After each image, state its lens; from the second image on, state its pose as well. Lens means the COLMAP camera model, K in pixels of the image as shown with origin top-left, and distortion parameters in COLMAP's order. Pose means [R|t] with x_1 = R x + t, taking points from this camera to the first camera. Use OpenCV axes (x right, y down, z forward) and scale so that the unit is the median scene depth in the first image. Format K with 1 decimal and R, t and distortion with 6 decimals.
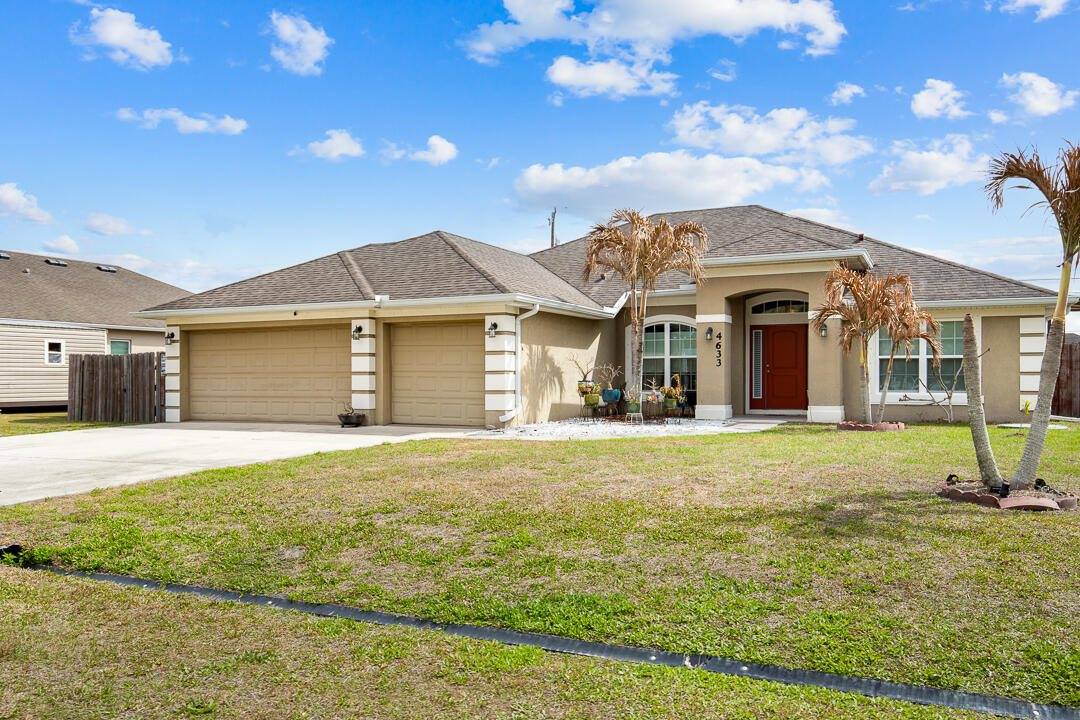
lens RADIAL K [[876.9, 0, 540.0], [0, 876.9, 360.0], [0, 0, 1]] dist [0.000452, 0.000207]
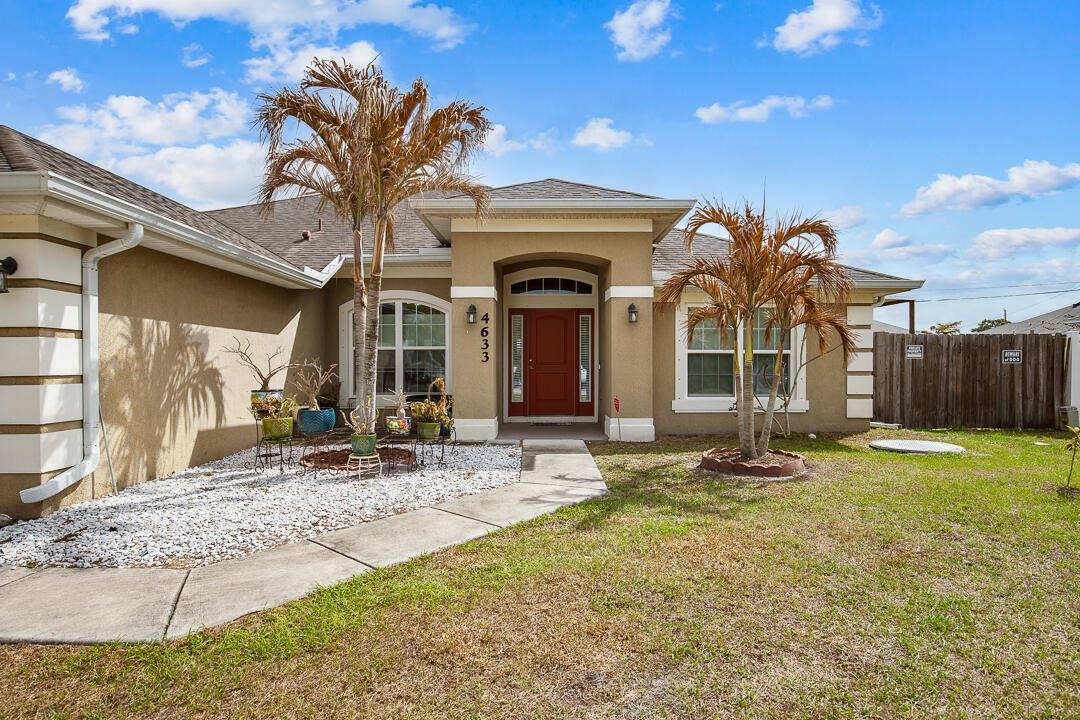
lens RADIAL K [[591.0, 0, 540.0], [0, 591.0, 360.0], [0, 0, 1]] dist [-0.000446, -0.000750]
pose [[0.904926, 0.003689, 0.425553, 0.048468], [-0.010385, 0.999856, 0.013416, -0.001364], [-0.425442, -0.016560, 0.904834, 0.585432]]
